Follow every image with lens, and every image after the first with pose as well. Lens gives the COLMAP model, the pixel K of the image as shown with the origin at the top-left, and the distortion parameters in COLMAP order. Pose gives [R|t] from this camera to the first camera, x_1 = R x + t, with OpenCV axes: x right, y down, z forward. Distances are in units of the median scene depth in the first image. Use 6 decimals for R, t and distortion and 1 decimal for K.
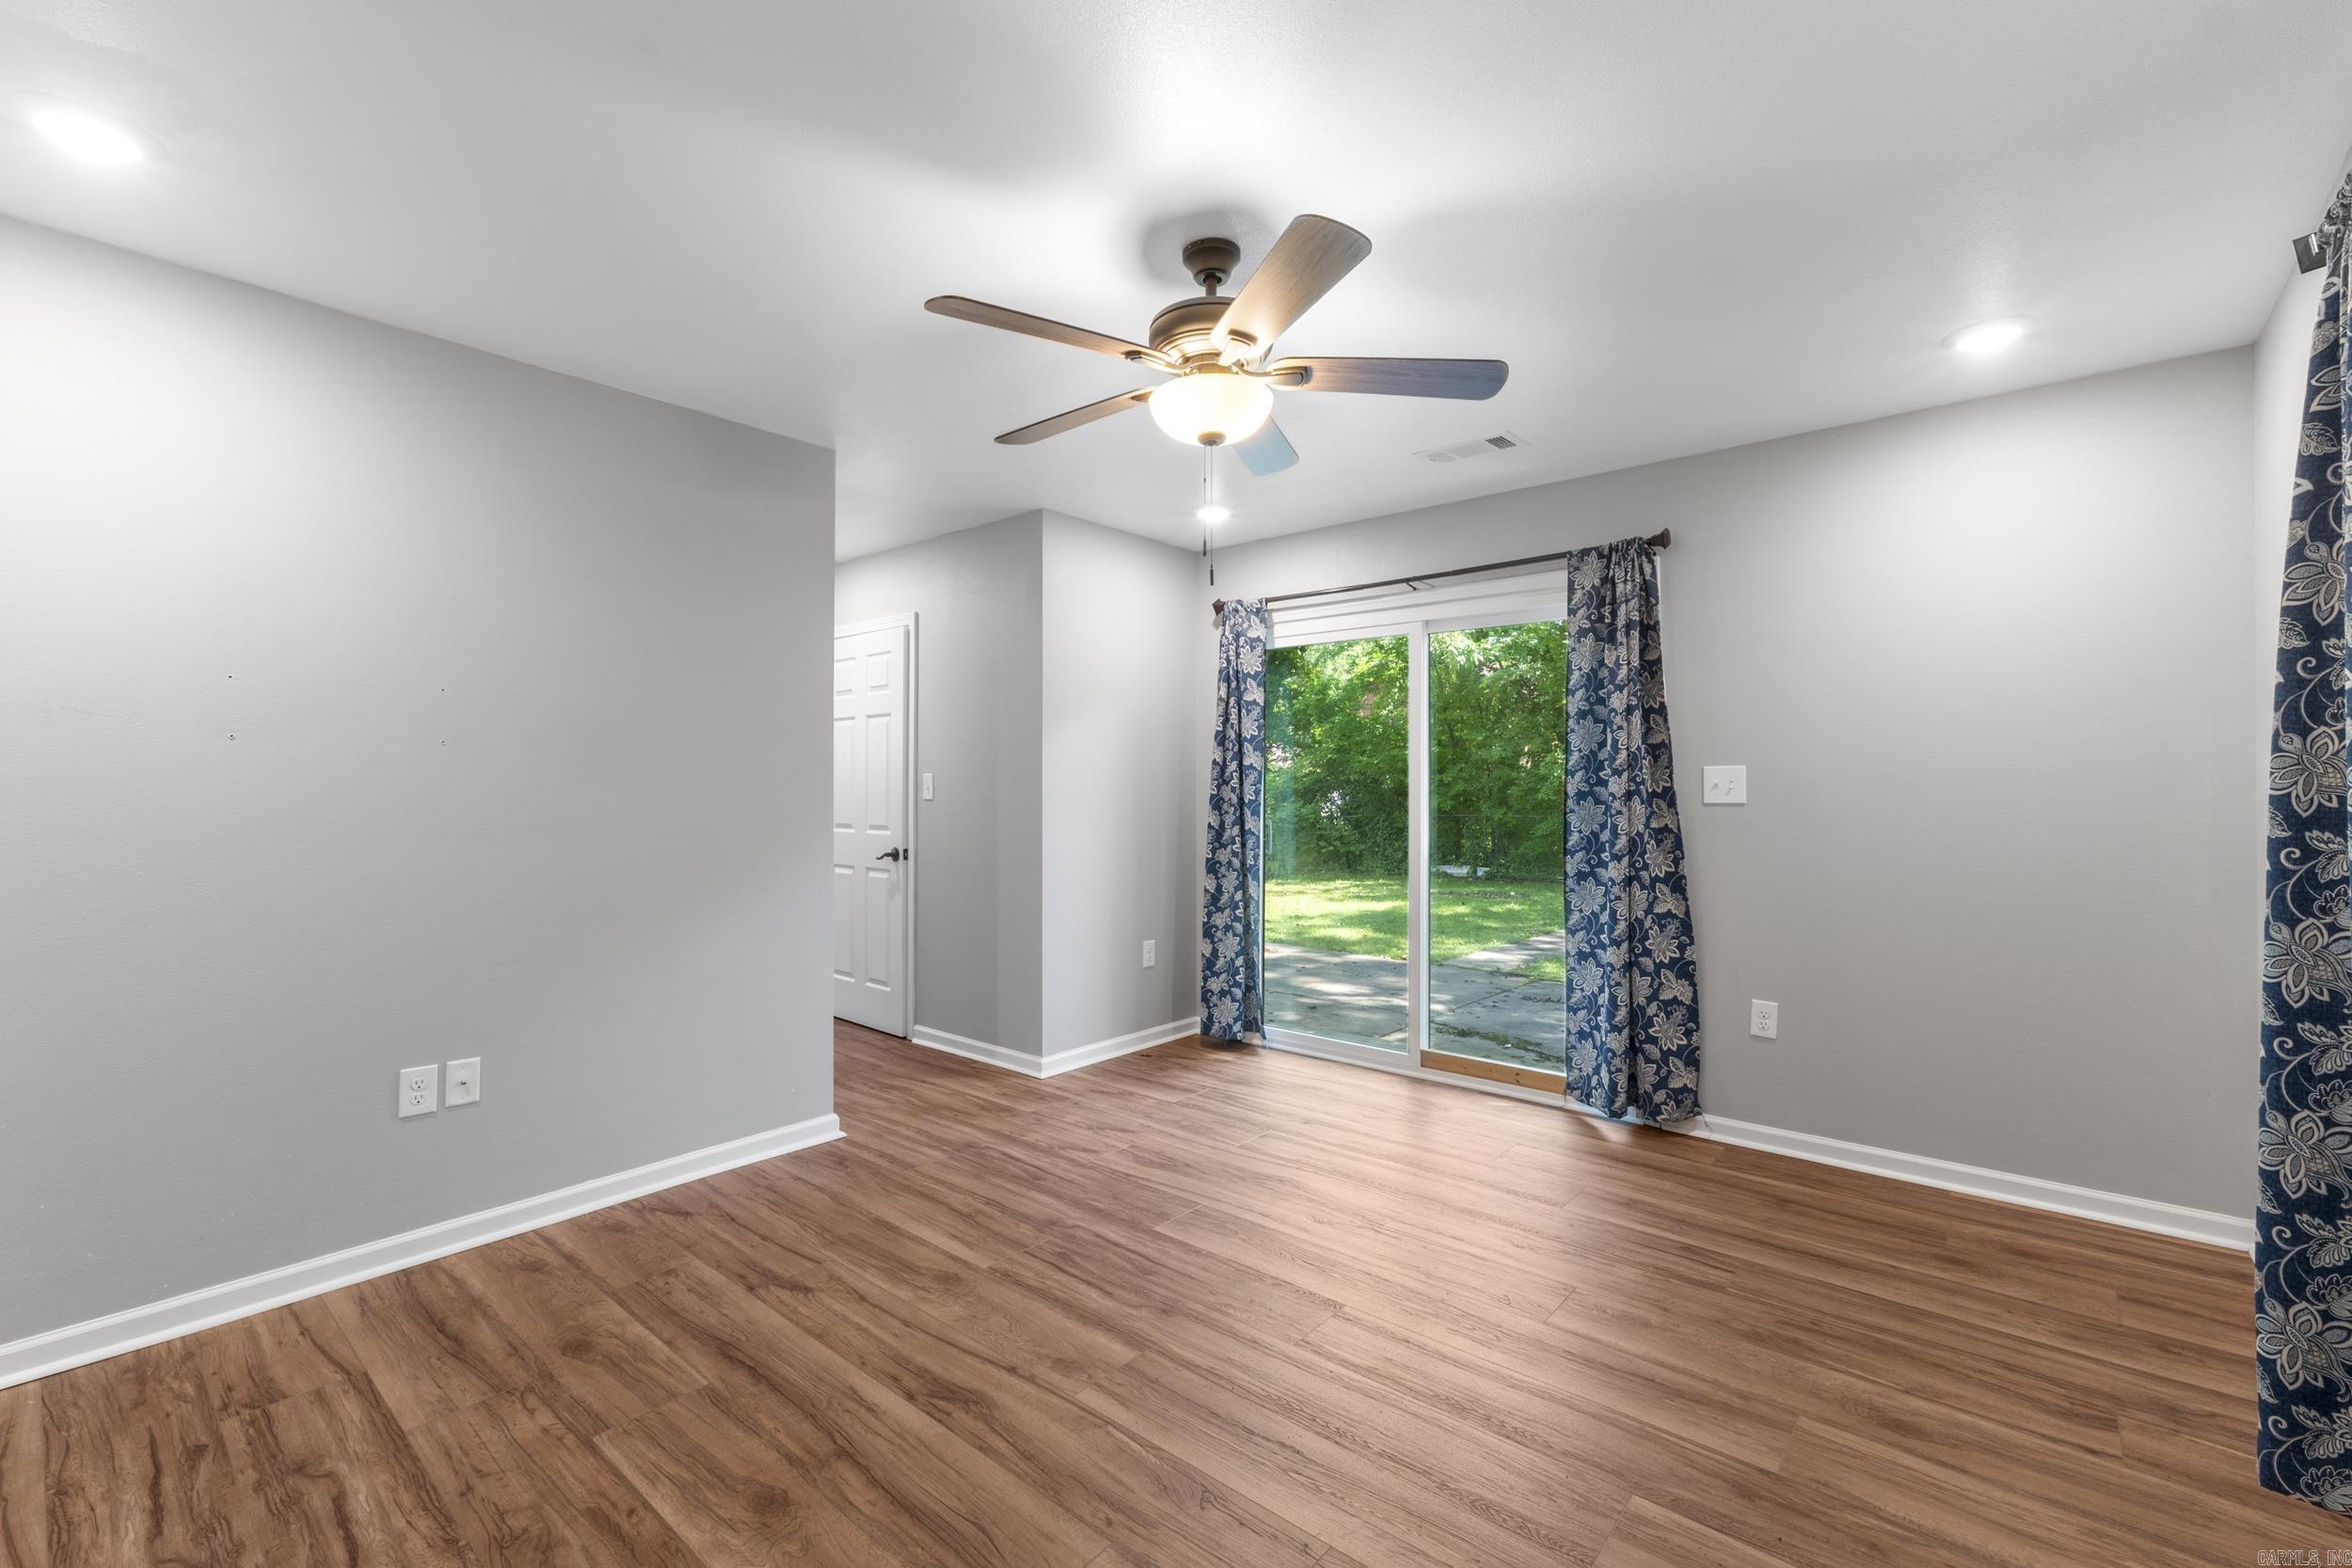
lens RADIAL K [[996.6, 0, 1185.9], [0, 996.6, 789.8], [0, 0, 1]] dist [0.003901, -0.000244]
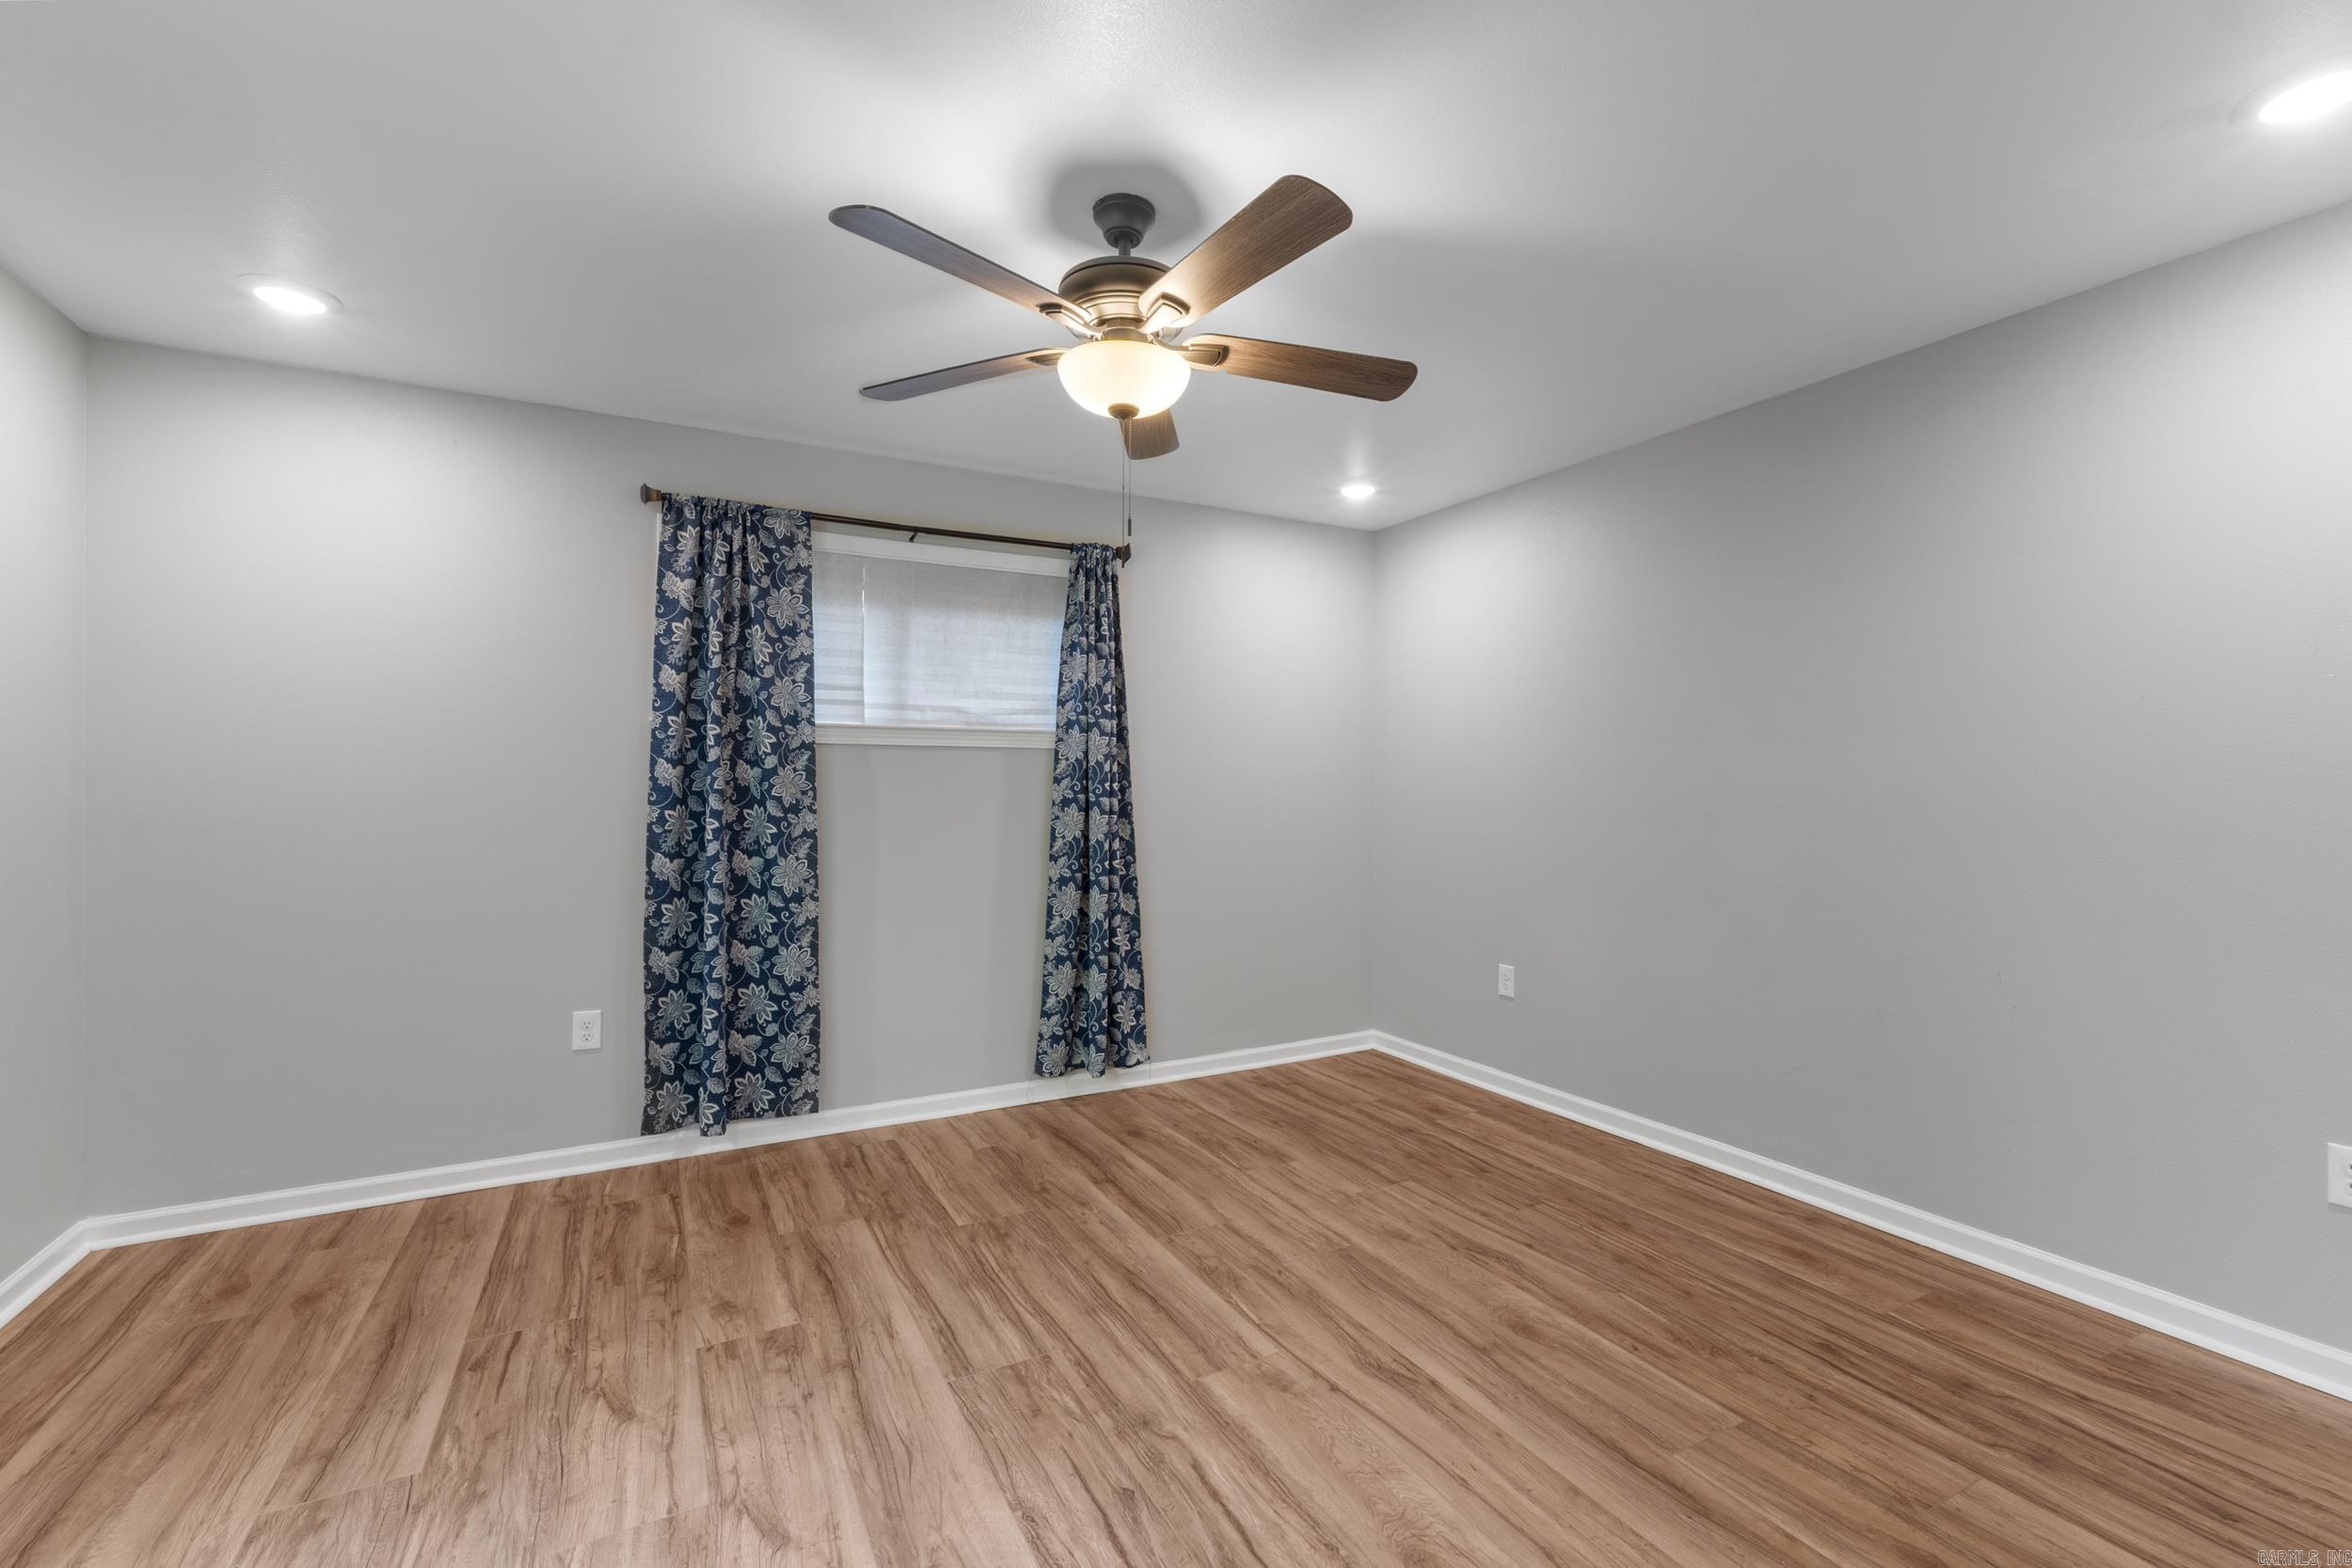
lens RADIAL K [[996.6, 0, 1176.4], [0, 996.6, 783.8], [0, 0, 1]] dist [0.003901, -0.000244]
pose [[-0.929335, -0.000392, 0.369239, -0.403141], [-0.001935, 0.999991, -0.003810, 0.000684], [-0.369234, -0.004255, -0.929327, 2.029295]]
